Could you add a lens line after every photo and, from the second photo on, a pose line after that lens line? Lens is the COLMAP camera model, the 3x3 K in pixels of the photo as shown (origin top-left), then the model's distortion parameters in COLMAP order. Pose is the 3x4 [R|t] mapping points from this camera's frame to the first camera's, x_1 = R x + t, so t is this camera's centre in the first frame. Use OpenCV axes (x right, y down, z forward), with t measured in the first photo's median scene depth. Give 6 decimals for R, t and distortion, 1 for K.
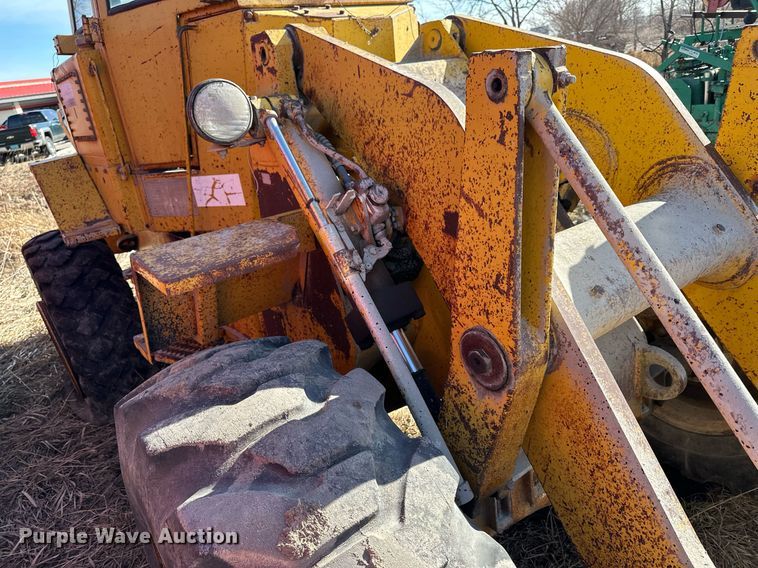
lens RADIAL K [[540.9, 0, 379.0], [0, 540.9, 284.0], [0, 0, 1]] dist [0.054649, -0.085993]
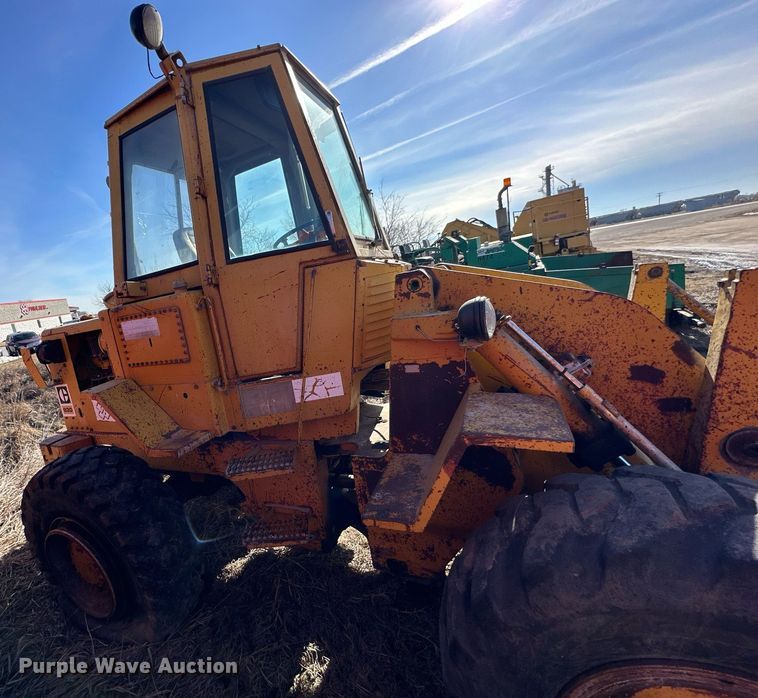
lens RADIAL K [[376.7, 0, 284.0], [0, 376.7, 348.2], [0, 0, 1]] dist [-0.004066, 0.001875]
pose [[0.914664, -0.090927, 0.393856, -0.876281], [0.191625, 0.955463, -0.224434, -0.092904], [-0.355908, 0.280754, 0.891351, 0.254077]]
